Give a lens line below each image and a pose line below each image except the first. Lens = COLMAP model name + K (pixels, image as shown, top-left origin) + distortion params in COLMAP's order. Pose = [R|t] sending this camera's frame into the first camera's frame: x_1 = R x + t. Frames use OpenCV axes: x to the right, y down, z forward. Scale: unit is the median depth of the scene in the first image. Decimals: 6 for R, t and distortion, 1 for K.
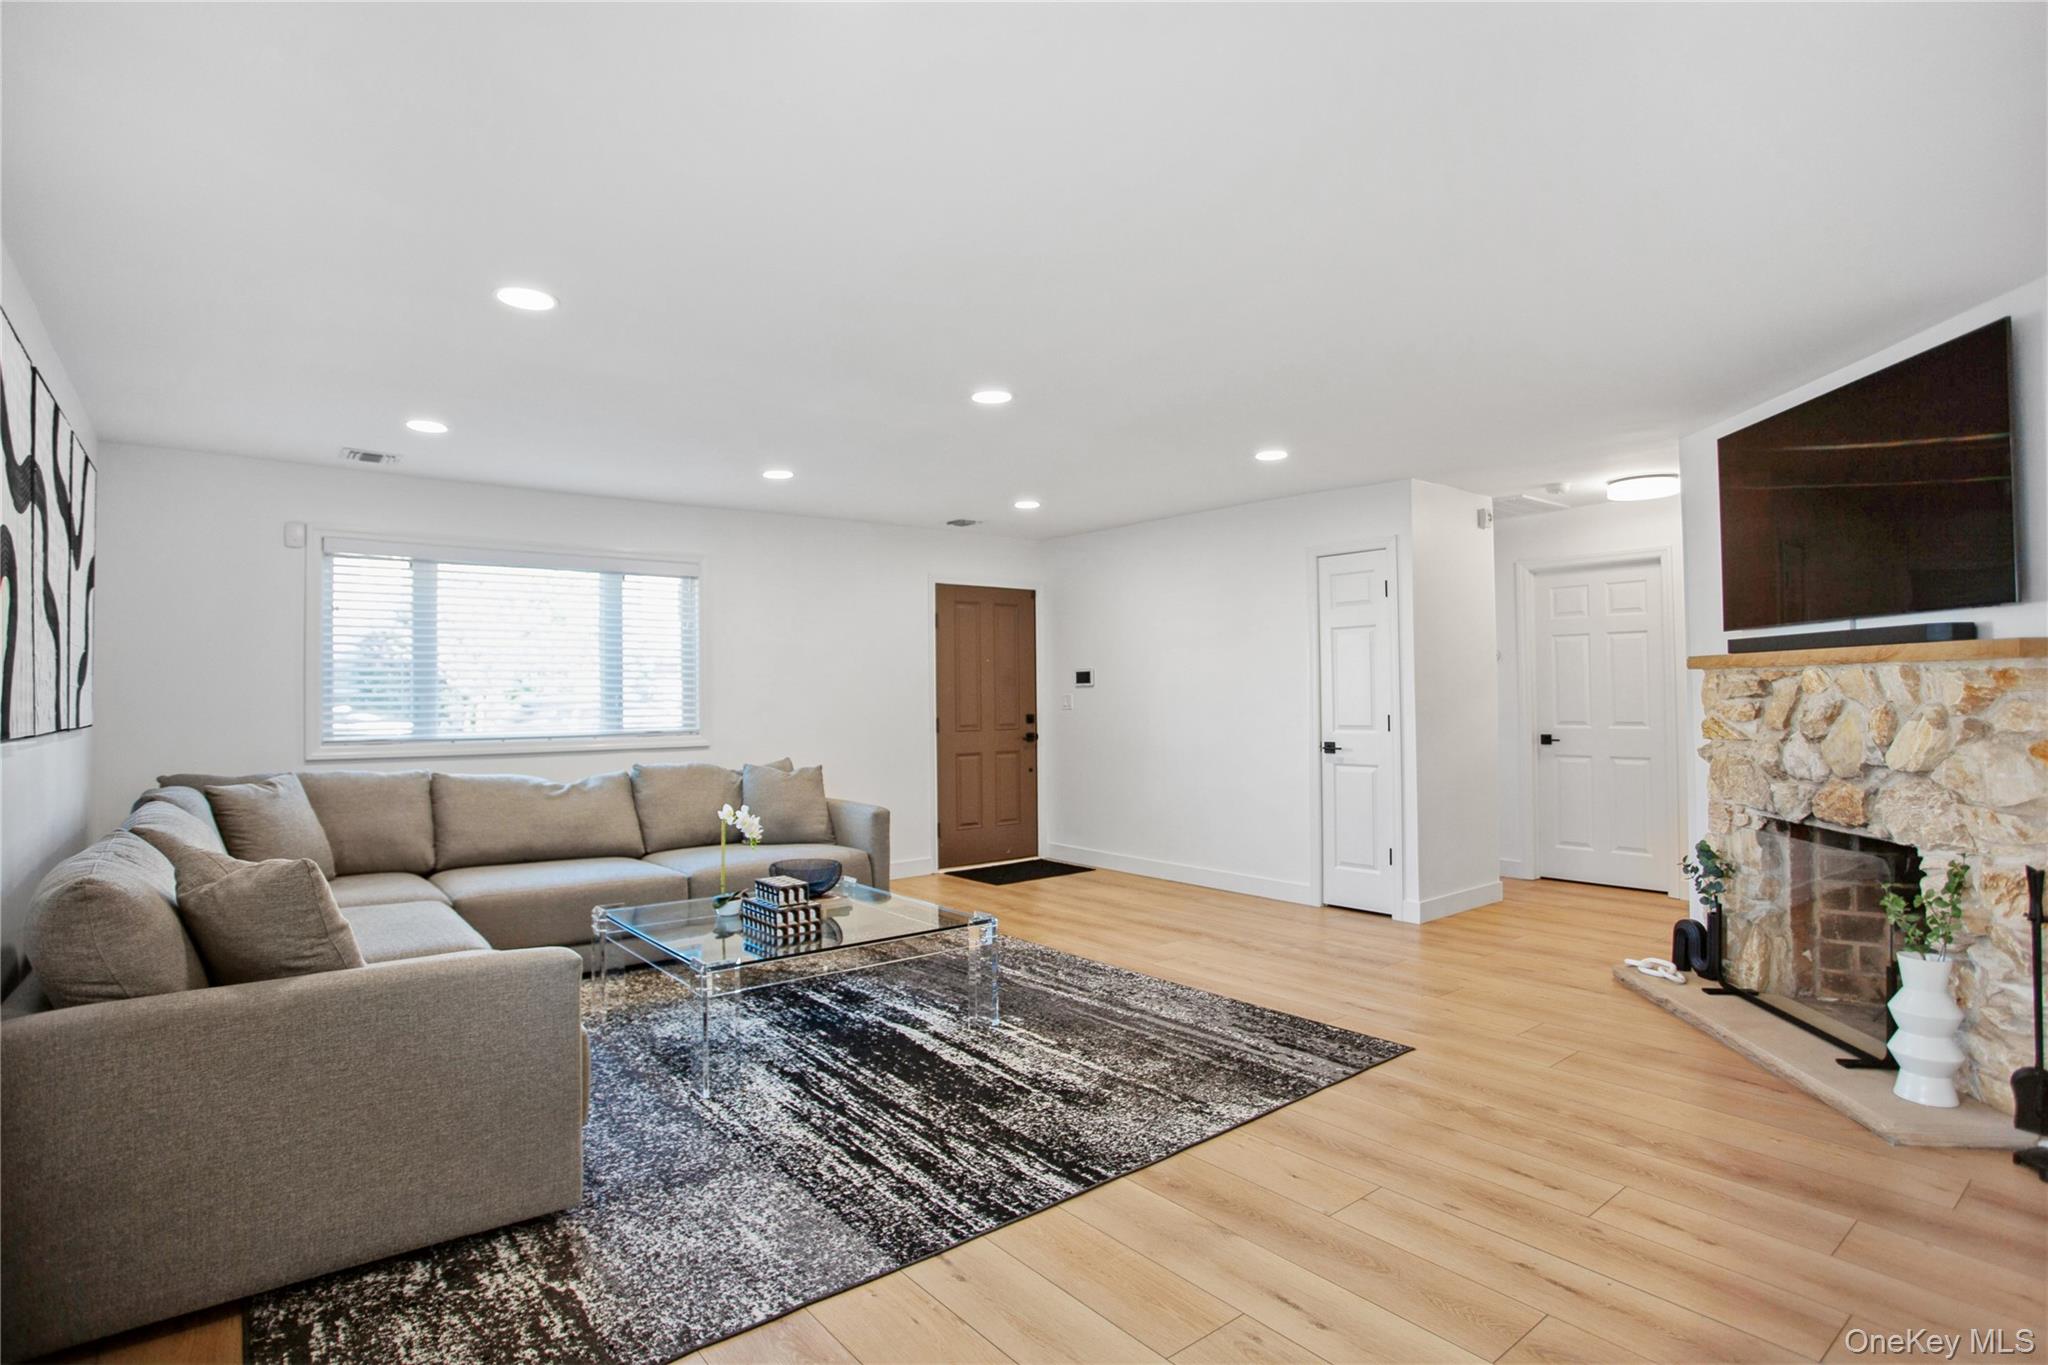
lens RADIAL K [[1035.2, 0, 1020.4], [0, 1035.2, 674.8], [0, 0, 1]] dist [-0.074178, 0.036084]
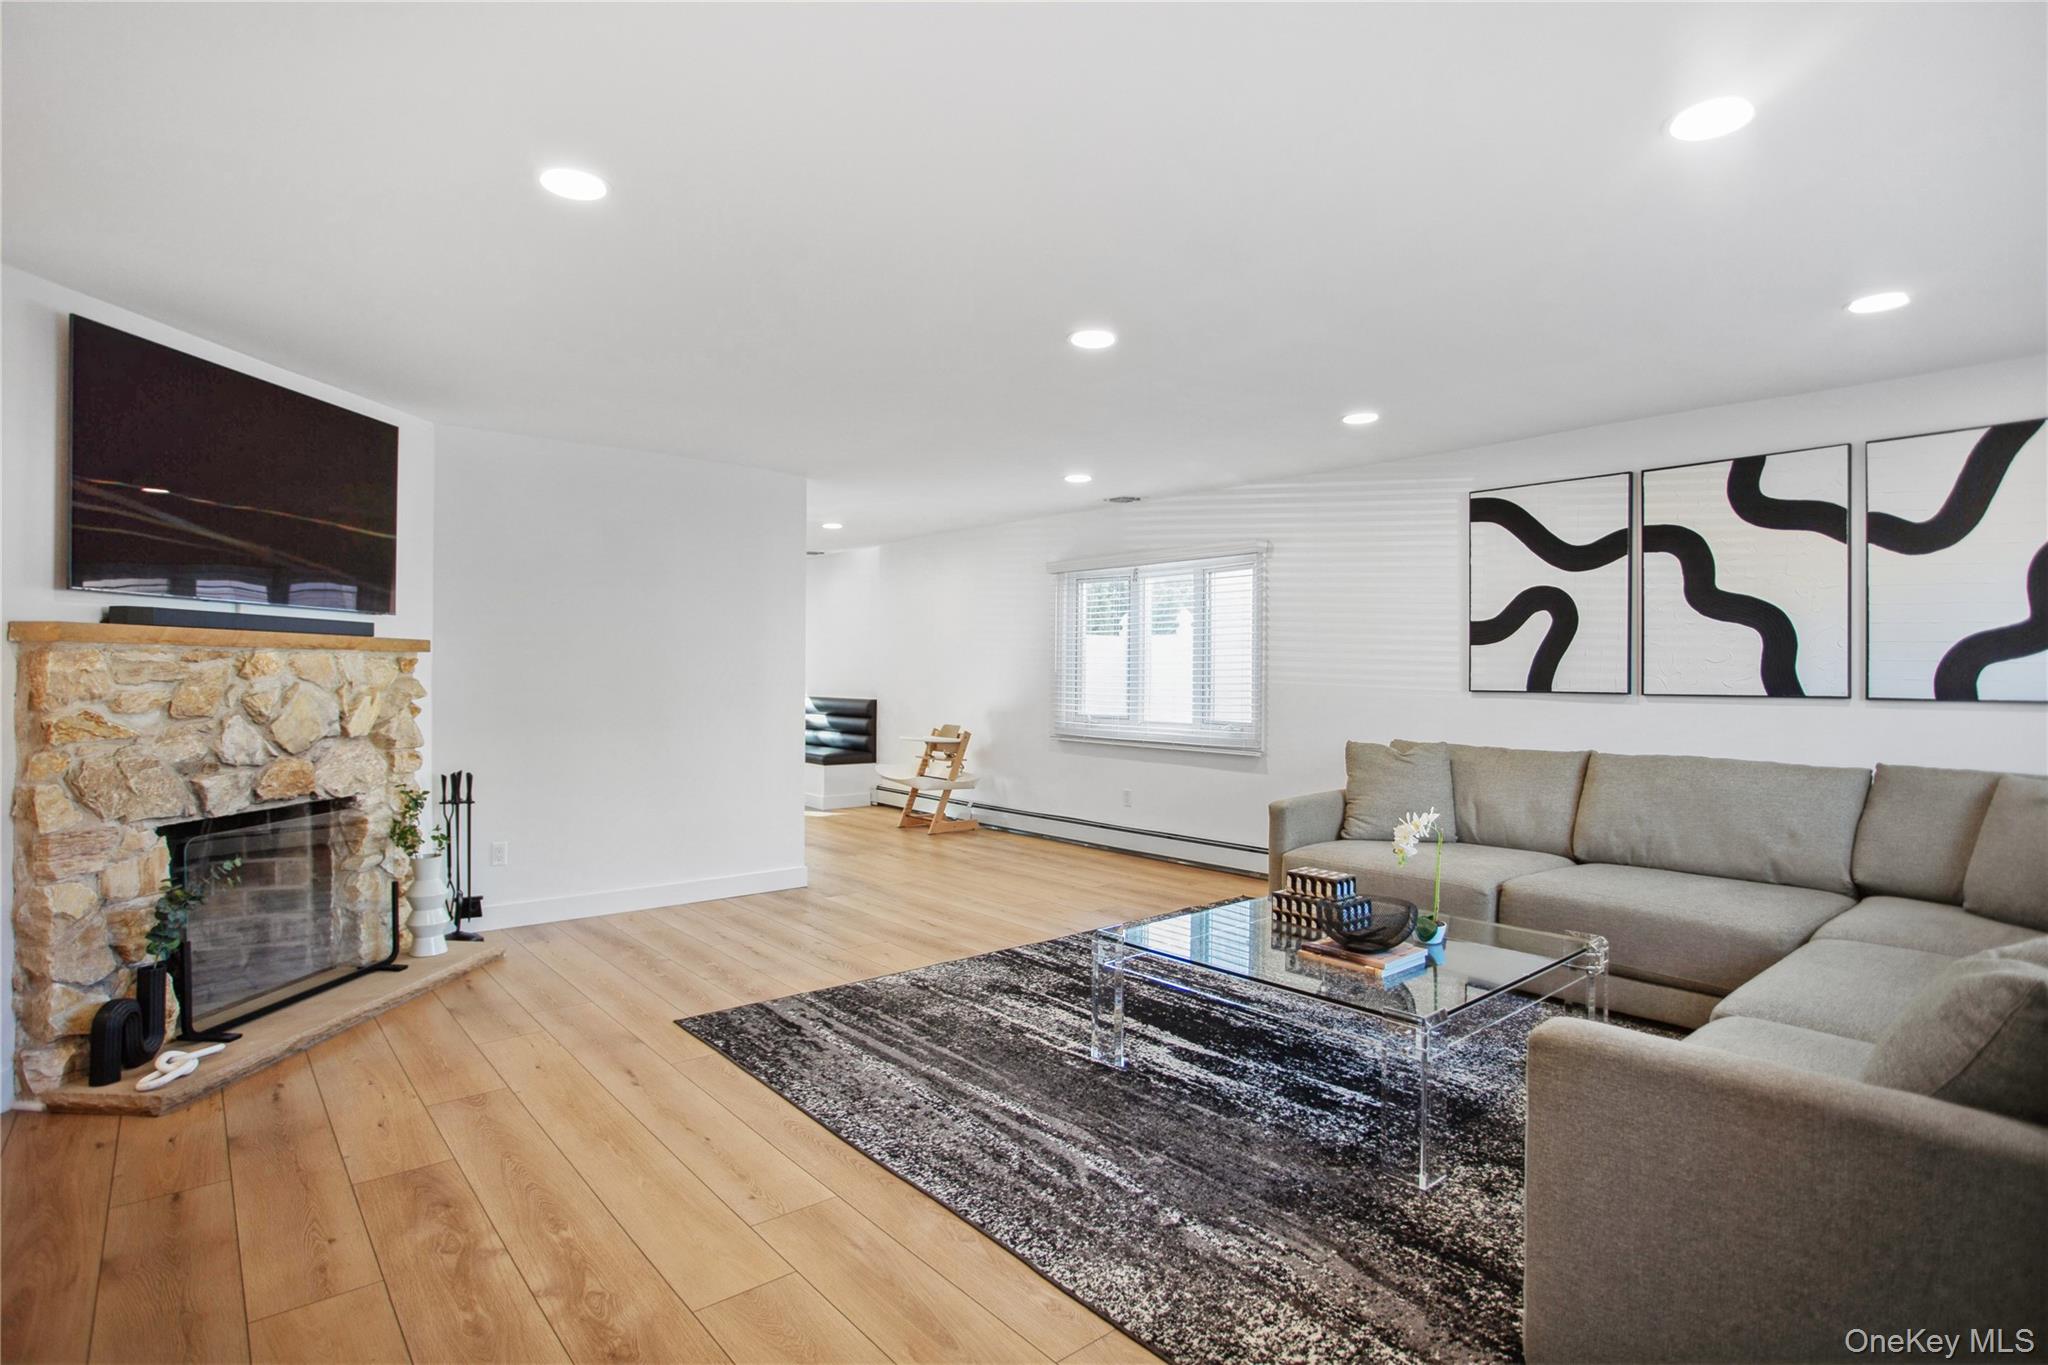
lens RADIAL K [[1035.2, 0, 1020.4], [0, 1035.2, 674.8], [0, 0, 1]] dist [-0.074178, 0.036084]
pose [[-0.999711, 0.005572, -0.023383, 0.061146], [0.005876, 0.999898, -0.012985, 0.034637], [0.023308, -0.013118, -0.999642, 2.017332]]
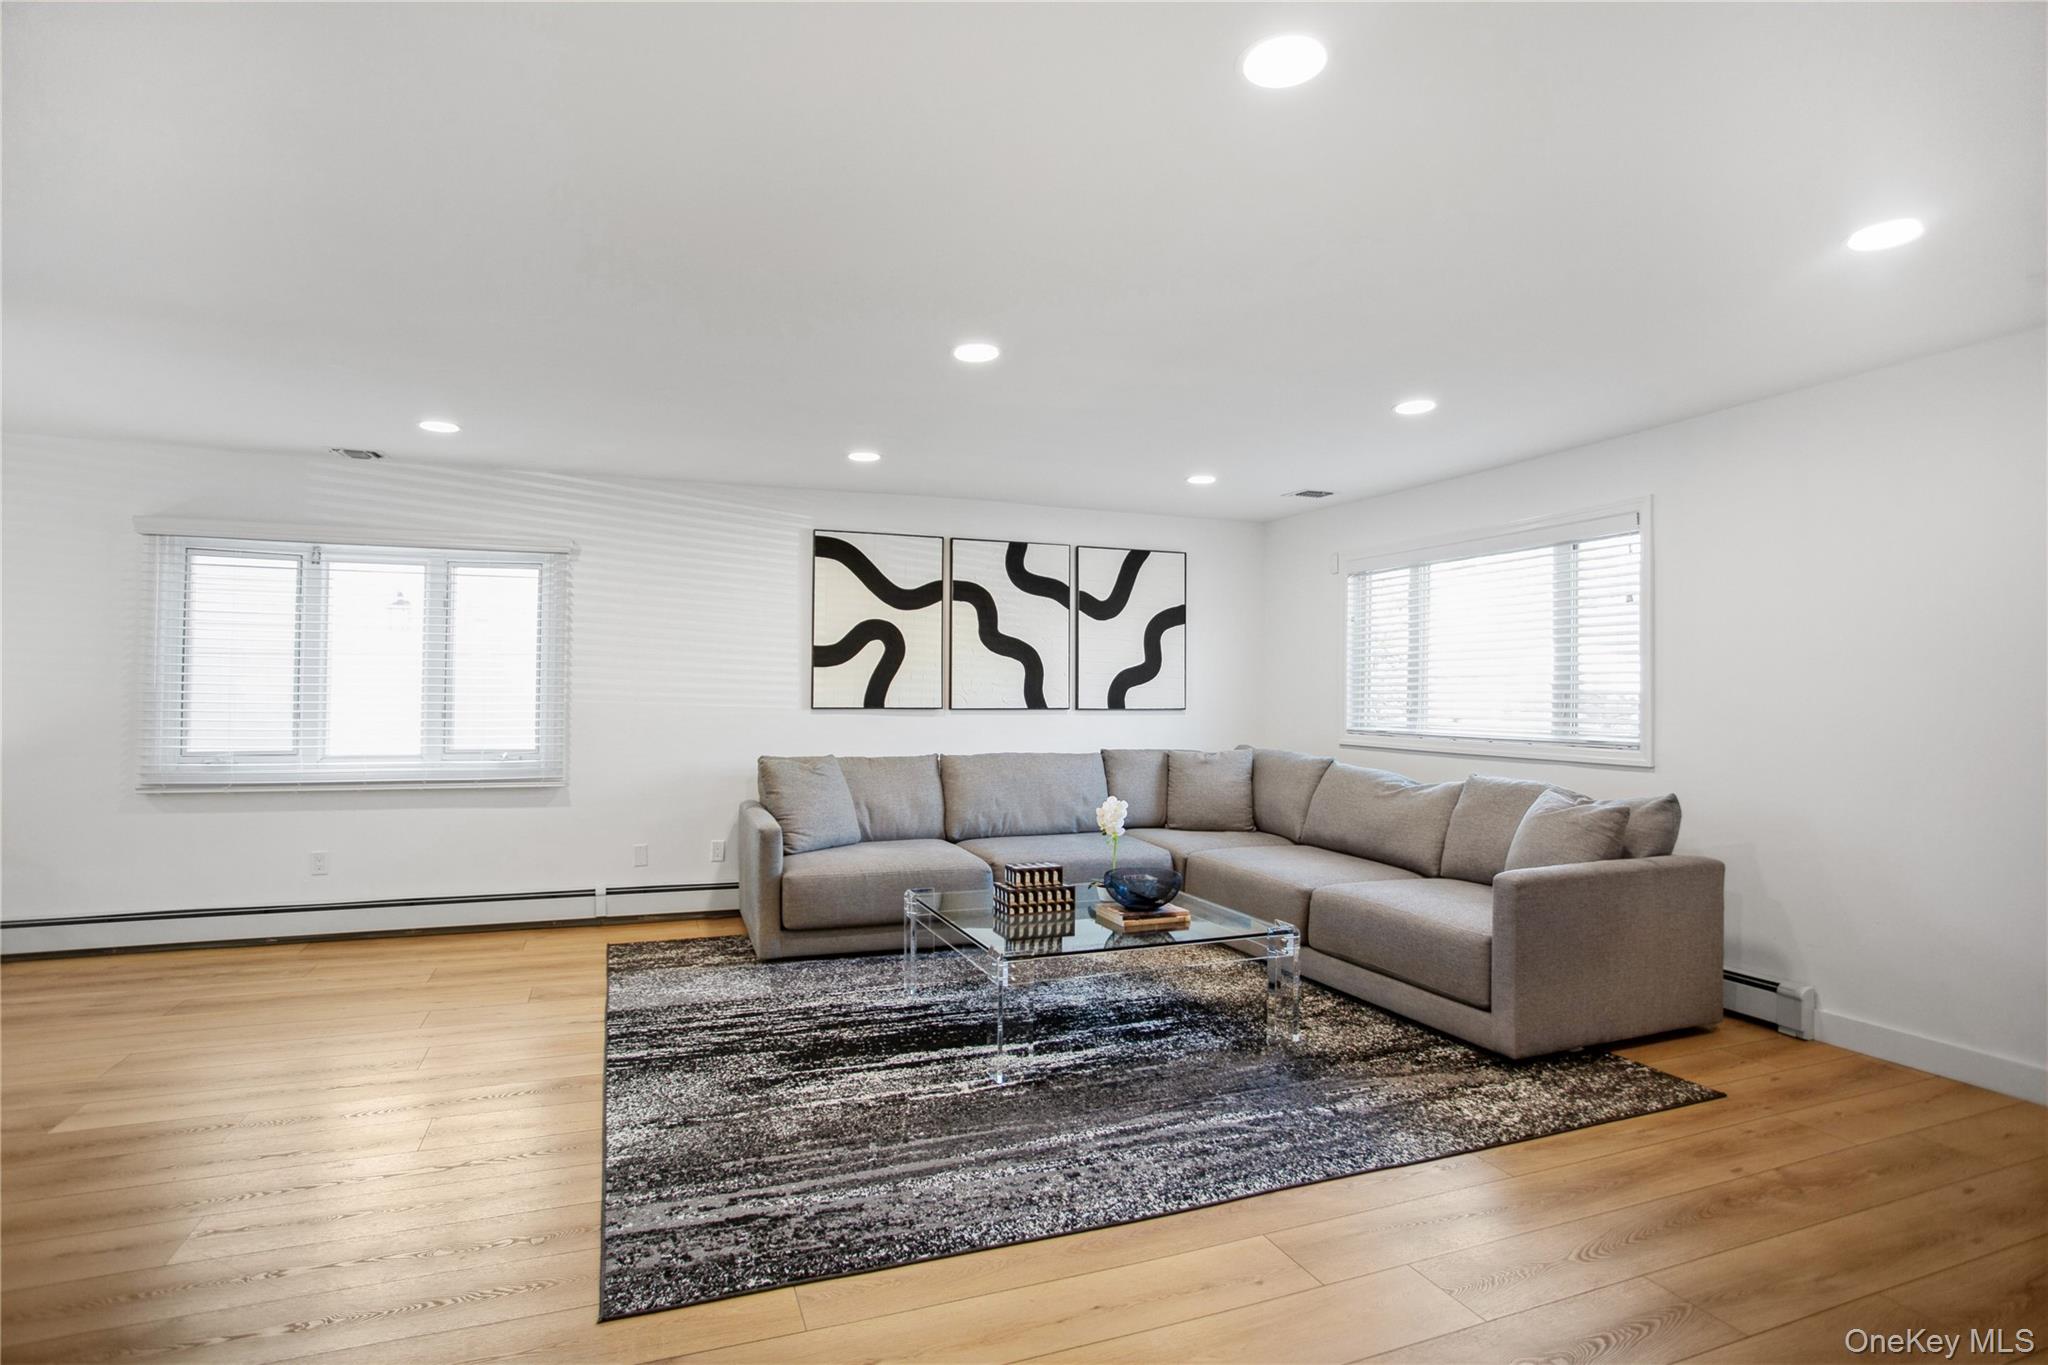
lens RADIAL K [[1035.2, 0, 1020.4], [0, 1035.2, 674.8], [0, 0, 1]] dist [-0.074178, 0.036084]
pose [[-0.301309, -0.011248, -0.953460, 0.845311], [0.012326, 0.999801, -0.015690, 0.019483], [0.953447, -0.016480, -0.301111, 1.384058]]
